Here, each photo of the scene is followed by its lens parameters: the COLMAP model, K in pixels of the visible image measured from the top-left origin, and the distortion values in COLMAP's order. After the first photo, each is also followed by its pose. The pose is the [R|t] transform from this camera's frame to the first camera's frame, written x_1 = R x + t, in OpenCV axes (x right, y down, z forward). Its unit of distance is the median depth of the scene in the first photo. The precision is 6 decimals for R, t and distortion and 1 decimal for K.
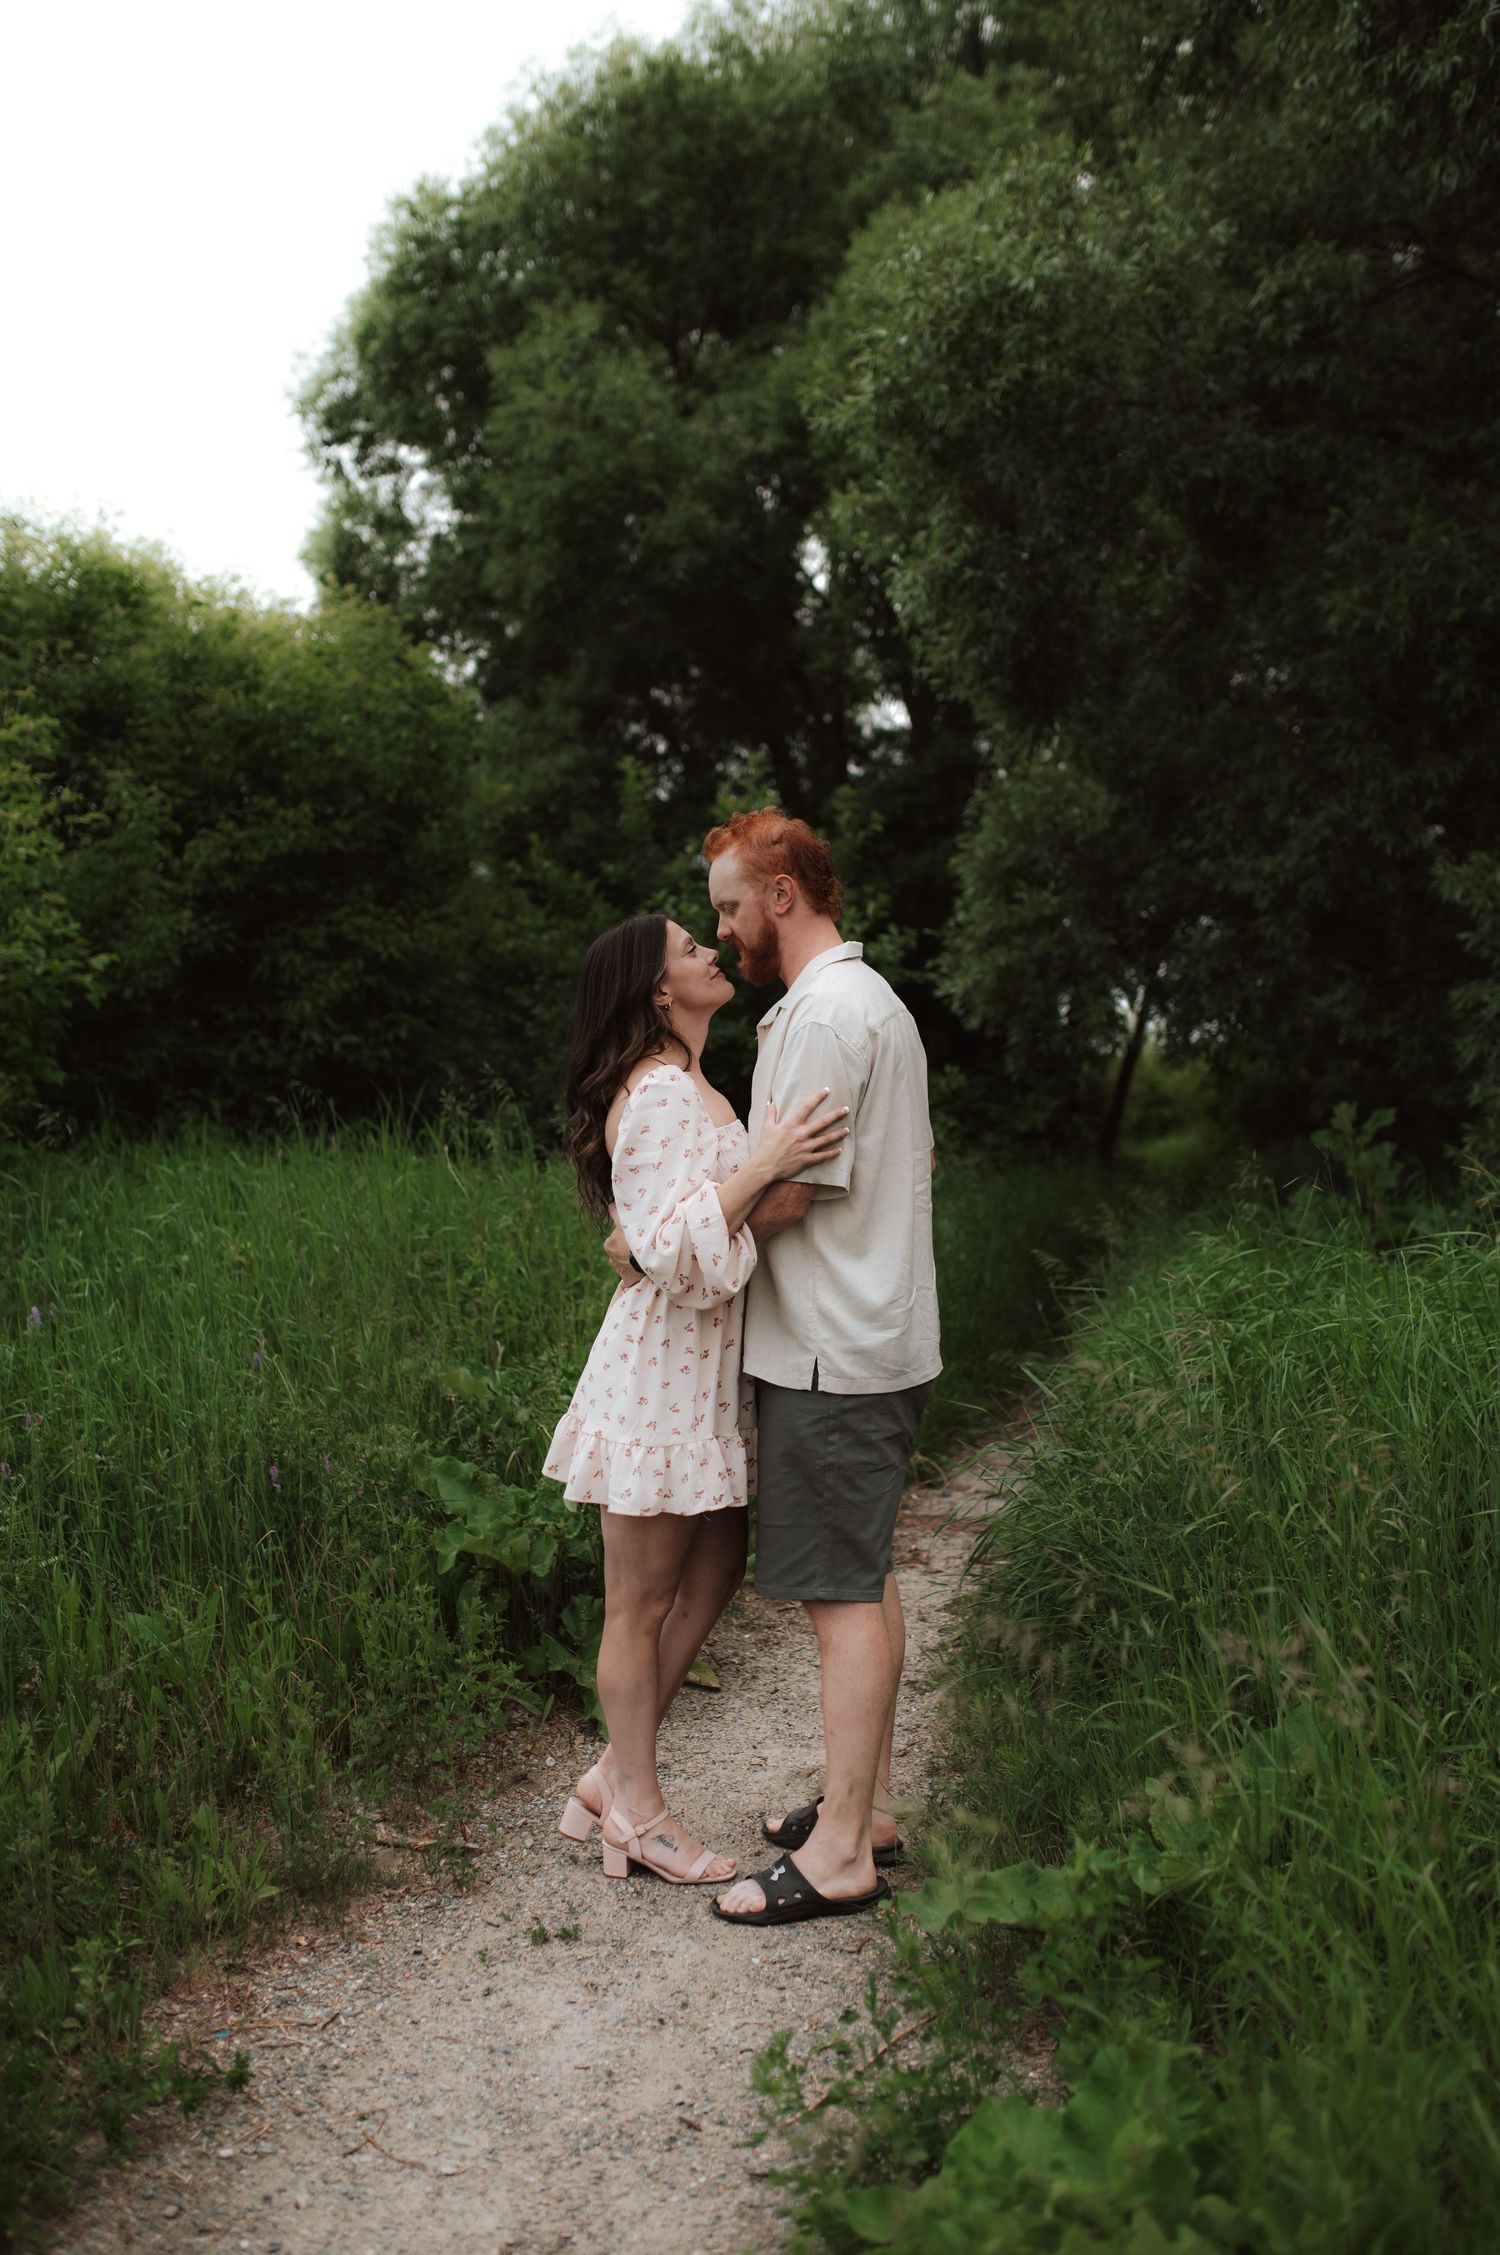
lens RADIAL K [[2503.6, 0, 750.0], [0, 2503.6, 1127.5], [0, 0, 1]] dist [0.010509, -0.006726]
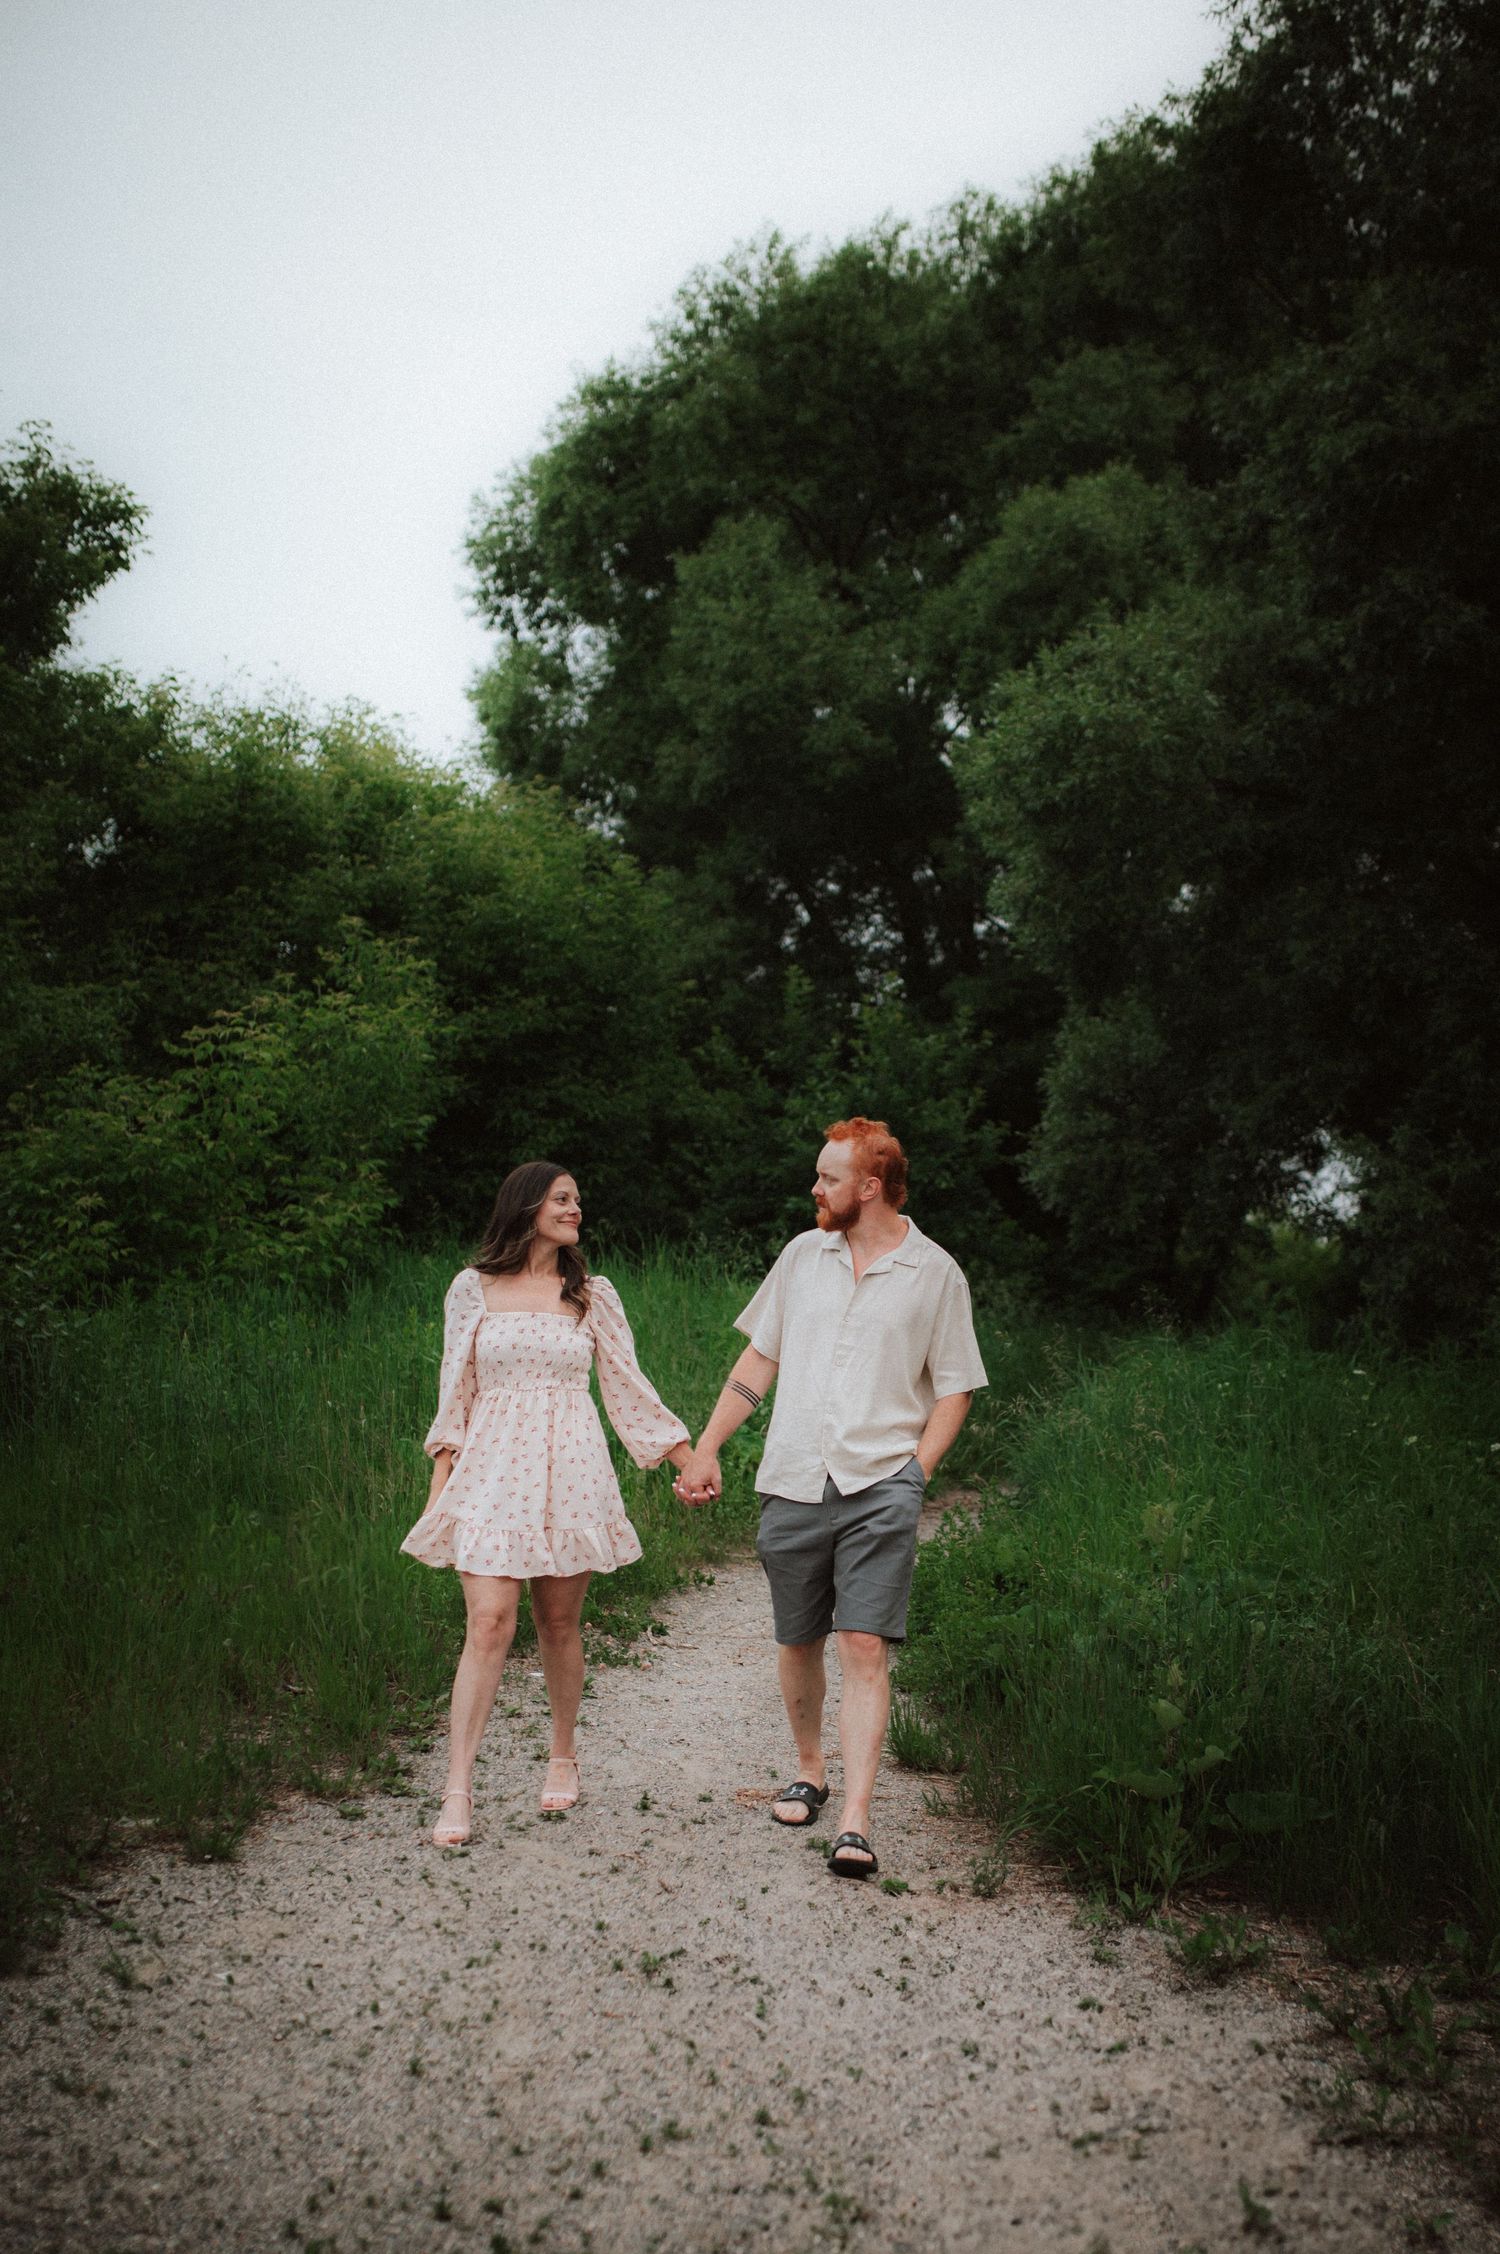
lens RADIAL K [[2502.5, 0, 750.0], [0, 2502.5, 1127.0], [0, 0, 1]] dist [0.010509, -0.006726]
pose [[0.996678, 0.066813, -0.046577, -0.003488], [-0.069389, 0.996012, -0.056085, 0.000925], [0.042644, 0.059130, 0.997339, -0.118128]]
